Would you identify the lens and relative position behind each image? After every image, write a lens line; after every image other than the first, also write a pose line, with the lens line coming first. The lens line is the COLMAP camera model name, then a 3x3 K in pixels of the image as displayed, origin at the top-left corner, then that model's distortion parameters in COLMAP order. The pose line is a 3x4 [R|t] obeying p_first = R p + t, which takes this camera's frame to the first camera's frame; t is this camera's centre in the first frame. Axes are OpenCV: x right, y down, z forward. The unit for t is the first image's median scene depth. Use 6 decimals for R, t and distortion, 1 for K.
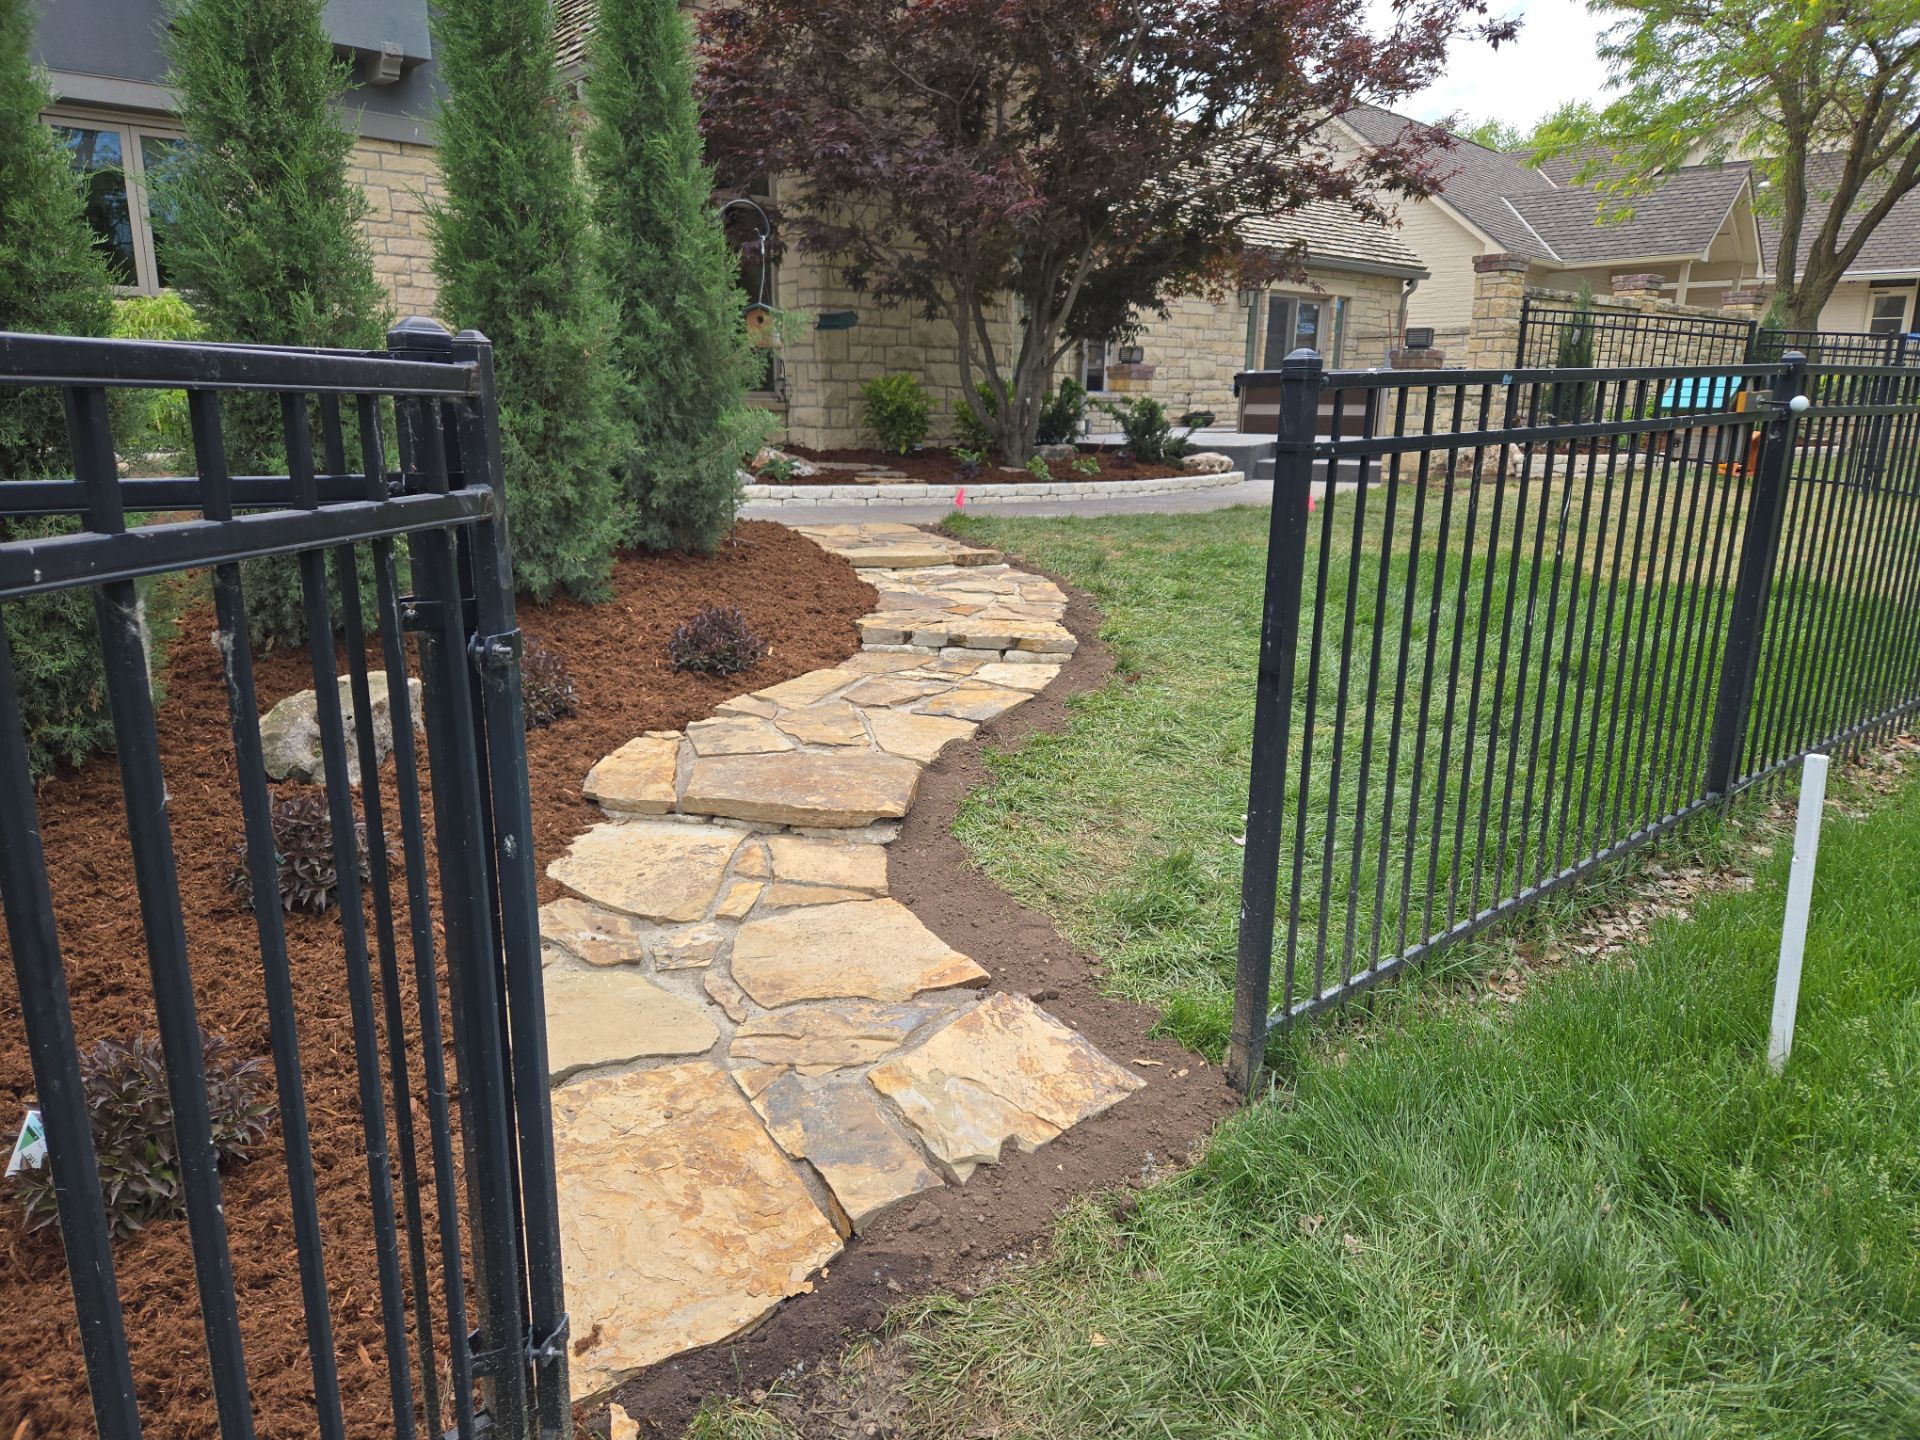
lens RADIAL K [[1303.1, 0, 970.9], [0, 1303.1, 727.3], [0, 0, 1]] dist [0.083740, -0.061709]
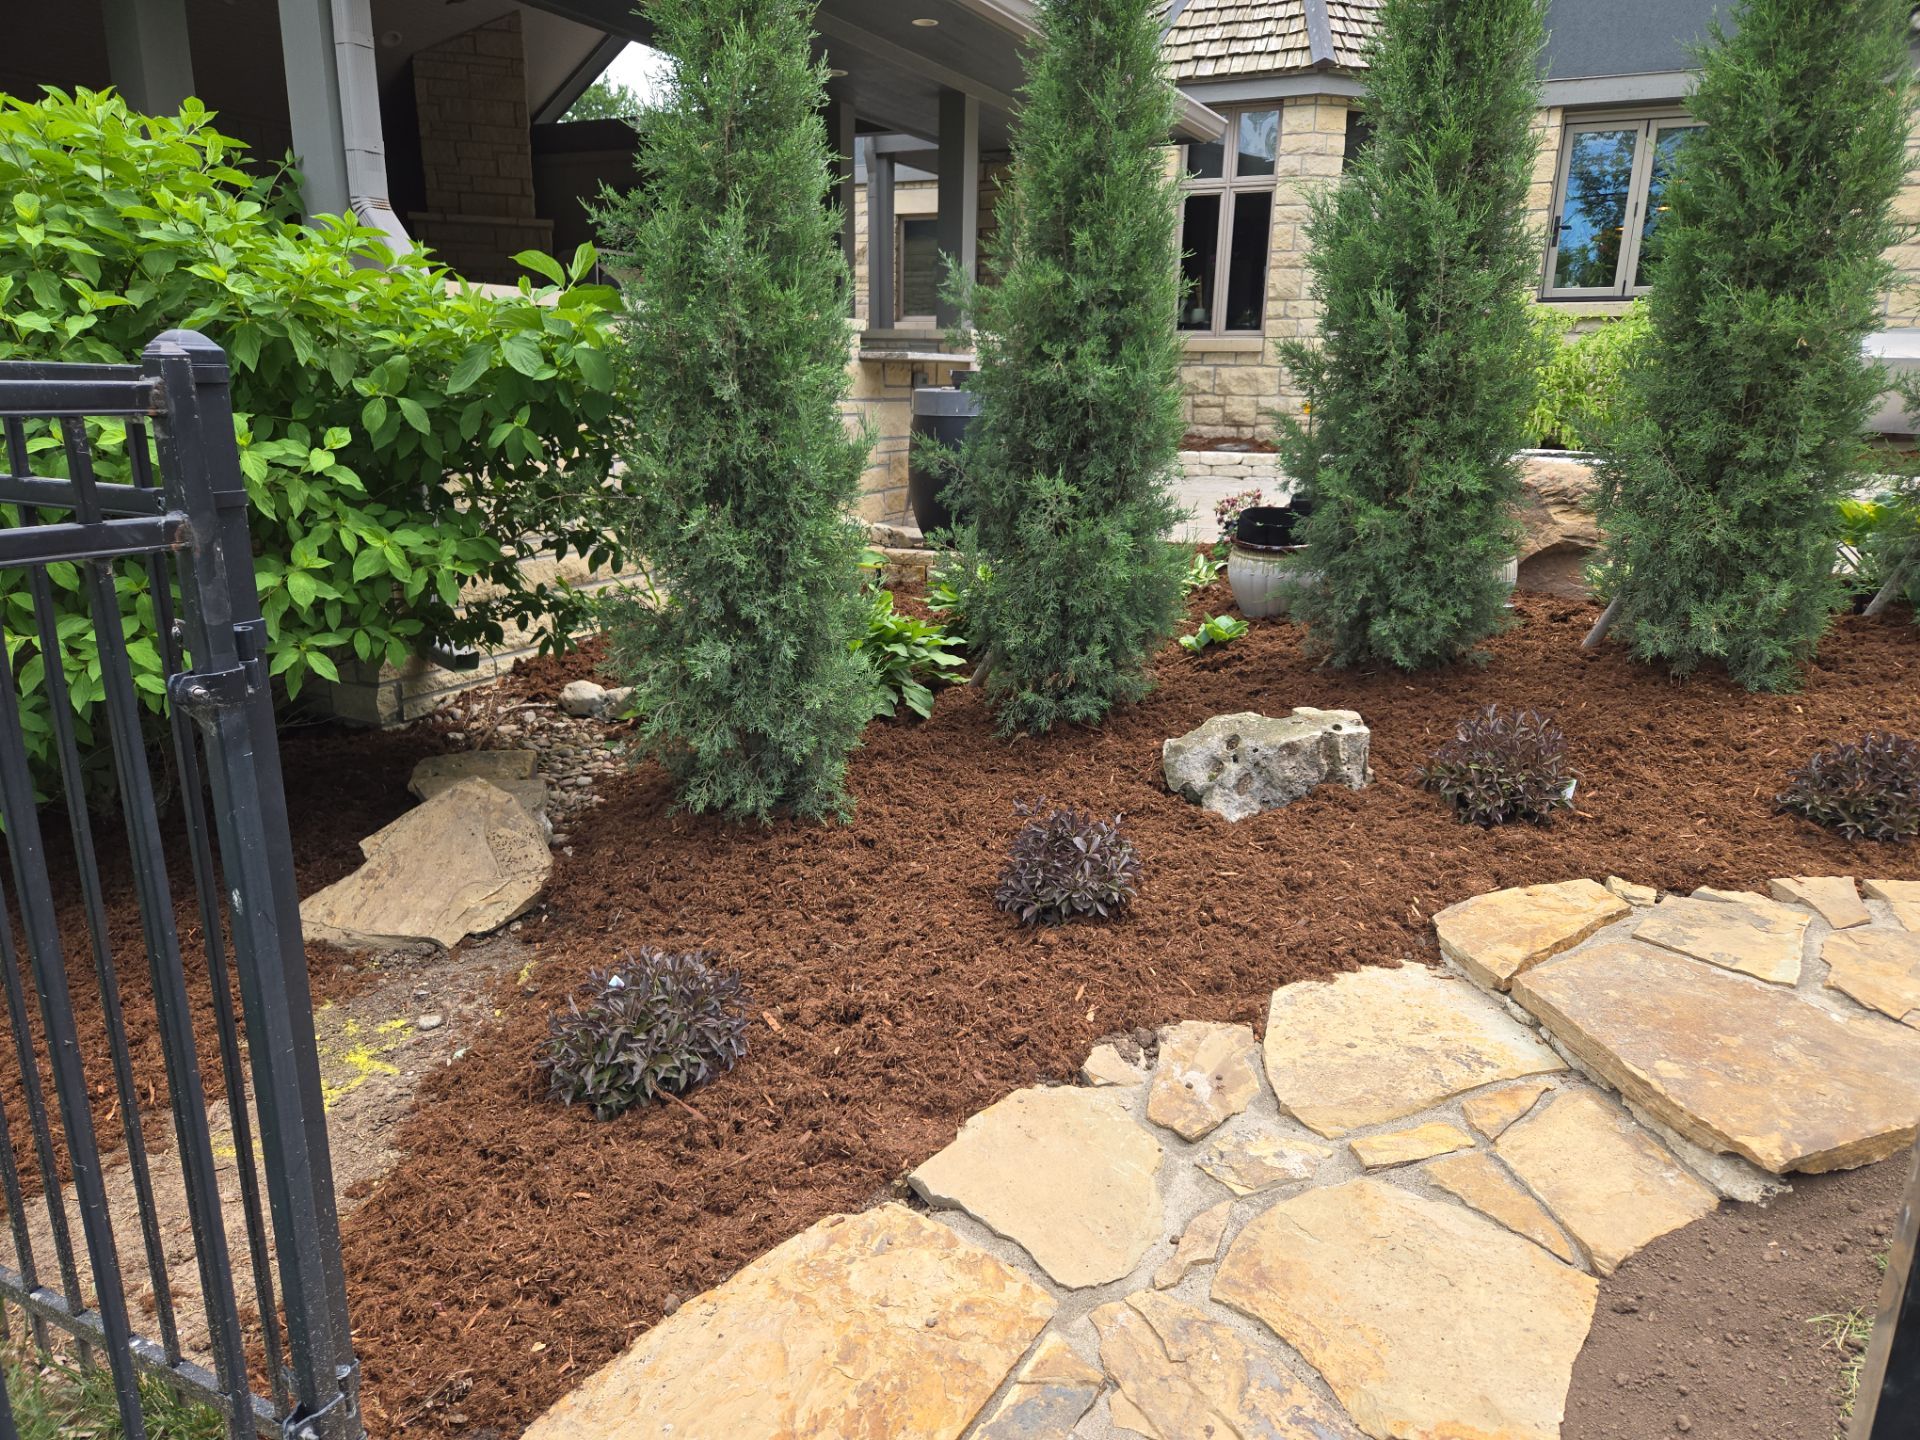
lens RADIAL K [[1303.1, 0, 970.9], [0, 1303.1, 727.3], [0, 0, 1]] dist [0.083740, -0.061709]
pose [[0.393538, 0.238074, -0.887946, 0.269101], [-0.234813, 0.959877, 0.153291, -0.118248], [0.888814, 0.148175, 0.433651, 0.422429]]
